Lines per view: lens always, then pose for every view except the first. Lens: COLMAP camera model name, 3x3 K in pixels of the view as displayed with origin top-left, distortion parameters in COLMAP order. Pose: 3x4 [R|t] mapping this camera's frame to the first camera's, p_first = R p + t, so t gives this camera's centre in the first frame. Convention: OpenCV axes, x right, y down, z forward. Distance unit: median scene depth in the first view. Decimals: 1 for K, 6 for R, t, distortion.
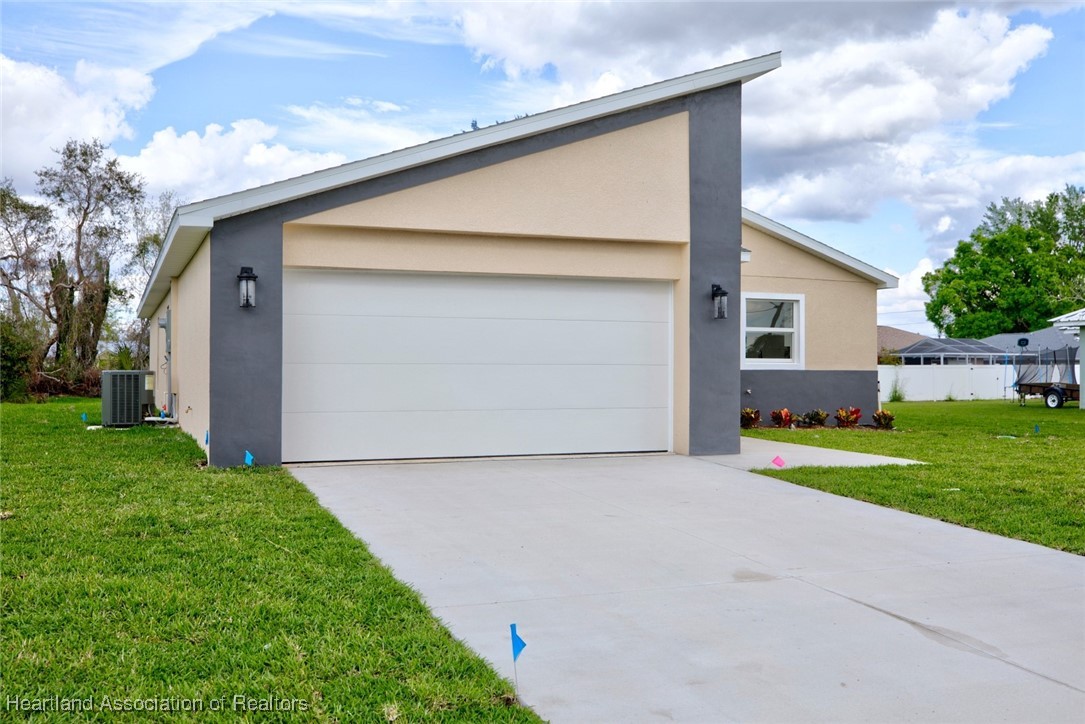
lens RADIAL K [[1041.3, 0, 545.9], [0, 1041.3, 354.4], [0, 0, 1]] dist [-0.011074, 0.000000]
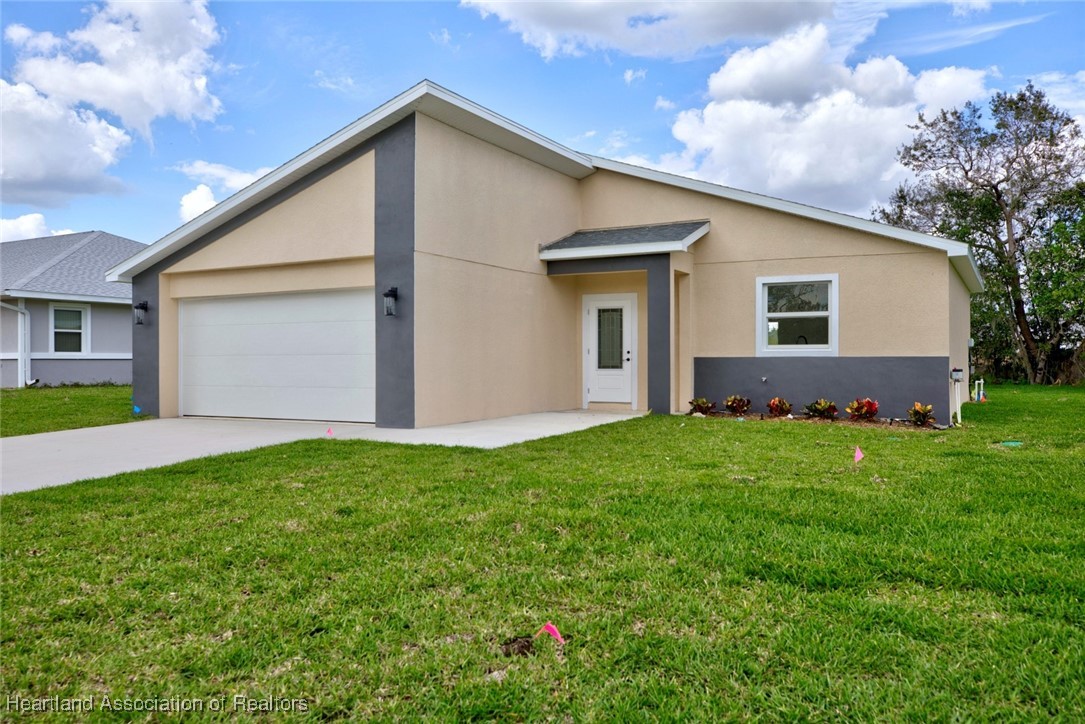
lens RADIAL K [[919.2, 0, 549.9], [0, 919.2, 362.2], [0, 0, 1]] dist [0.007325, 0.005915]
pose [[0.636037, -0.008111, -0.771616, 0.726744], [0.017098, 0.999847, 0.003584, 0.012988], [0.771469, -0.015472, 0.636079, 0.300468]]
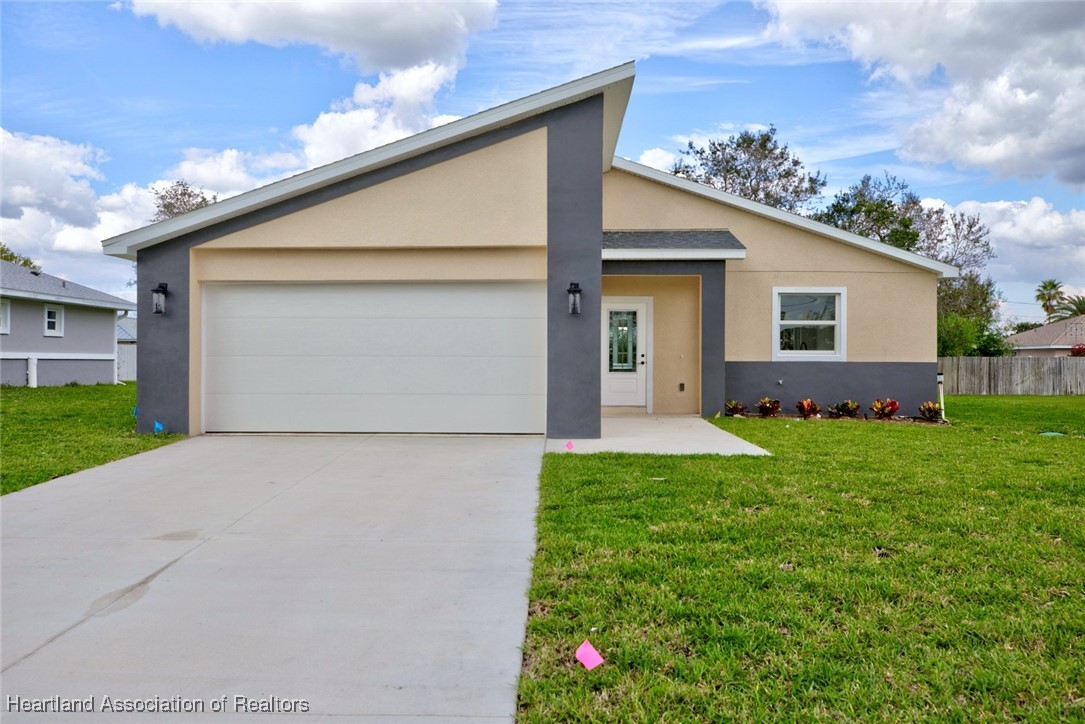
lens RADIAL K [[919.2, 0, 545.2], [0, 919.2, 372.9], [0, 0, 1]] dist [0.007325, 0.005915]
pose [[0.919737, 0.001639, -0.392533, 0.338809], [0.007443, 0.999739, 0.021613, 0.004445], [0.392466, -0.022800, 0.919484, 0.062208]]
